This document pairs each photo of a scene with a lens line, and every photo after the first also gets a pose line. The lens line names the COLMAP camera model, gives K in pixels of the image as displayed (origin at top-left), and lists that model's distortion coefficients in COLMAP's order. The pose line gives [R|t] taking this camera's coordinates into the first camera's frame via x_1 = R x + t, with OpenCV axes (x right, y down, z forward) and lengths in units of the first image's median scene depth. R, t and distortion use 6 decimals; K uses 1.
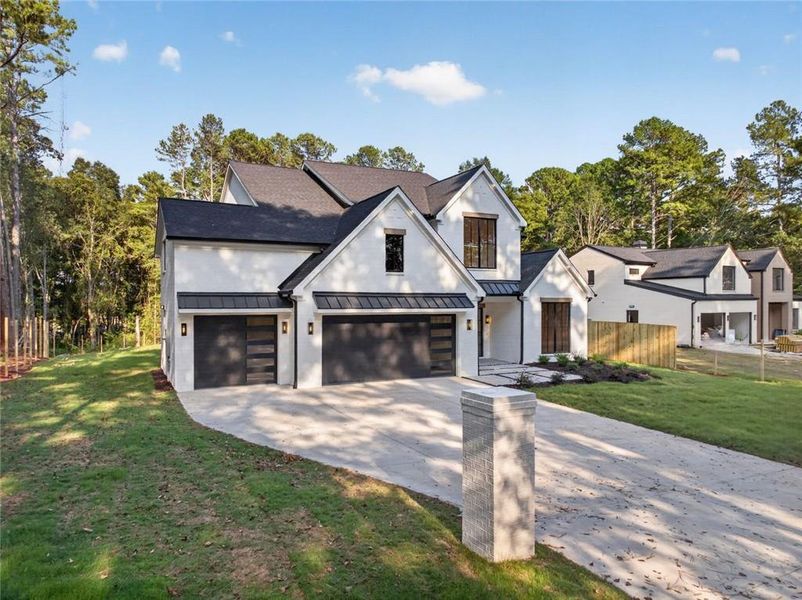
lens RADIAL K [[543.6, 0, 401.0], [0, 543.6, 300.0], [0, 0, 1]] dist [0.001402, 0.000560]
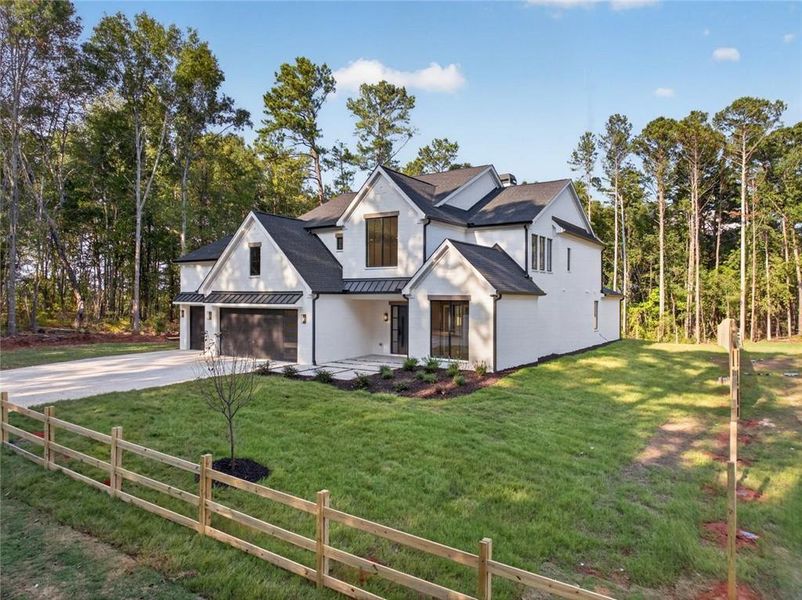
lens RADIAL K [[543.6, 0, 401.0], [0, 543.6, 300.0], [0, 0, 1]] dist [0.001402, 0.000560]
pose [[0.517775, 0.002078, -0.855514, 1.234824], [-0.003778, 0.999993, 0.000143, 0.006930], [0.855508, 0.003158, 0.517779, 0.594977]]
